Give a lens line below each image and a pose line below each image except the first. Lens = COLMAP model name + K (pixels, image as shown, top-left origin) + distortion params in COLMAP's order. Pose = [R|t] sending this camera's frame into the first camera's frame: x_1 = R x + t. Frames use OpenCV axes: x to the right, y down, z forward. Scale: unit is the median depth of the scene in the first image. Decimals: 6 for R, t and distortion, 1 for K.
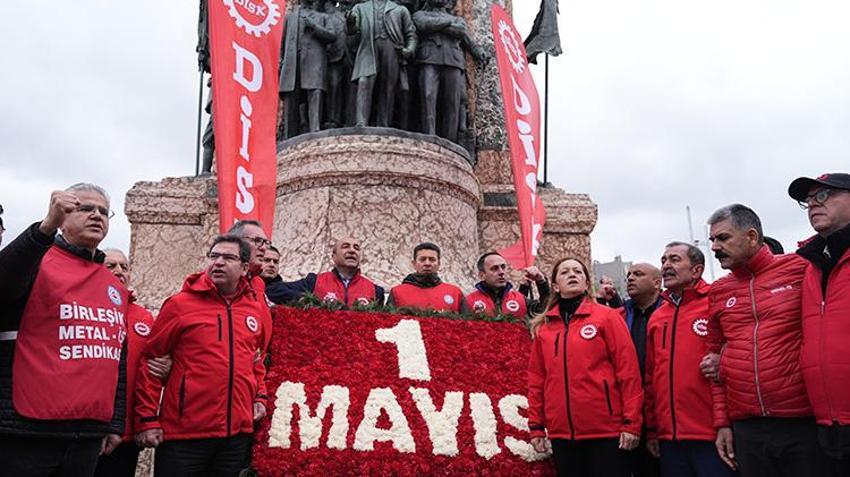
lens RADIAL K [[609.9, 0, 425.0], [0, 609.9, 238.5], [0, 0, 1]] dist [-0.000003, 0.000023]
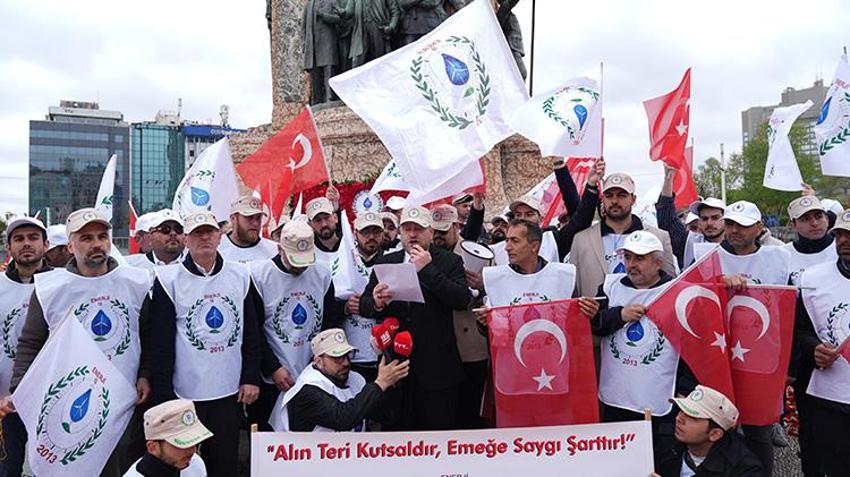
lens RADIAL K [[609.9, 0, 425.0], [0, 609.9, 238.5], [0, 0, 1]] dist [-0.000003, 0.000023]
pose [[0.957148, -0.000433, -0.289598, 0.430439], [0.076000, 0.965324, 0.249746, -0.195277], [0.279448, -0.261053, 0.923991, -0.311503]]
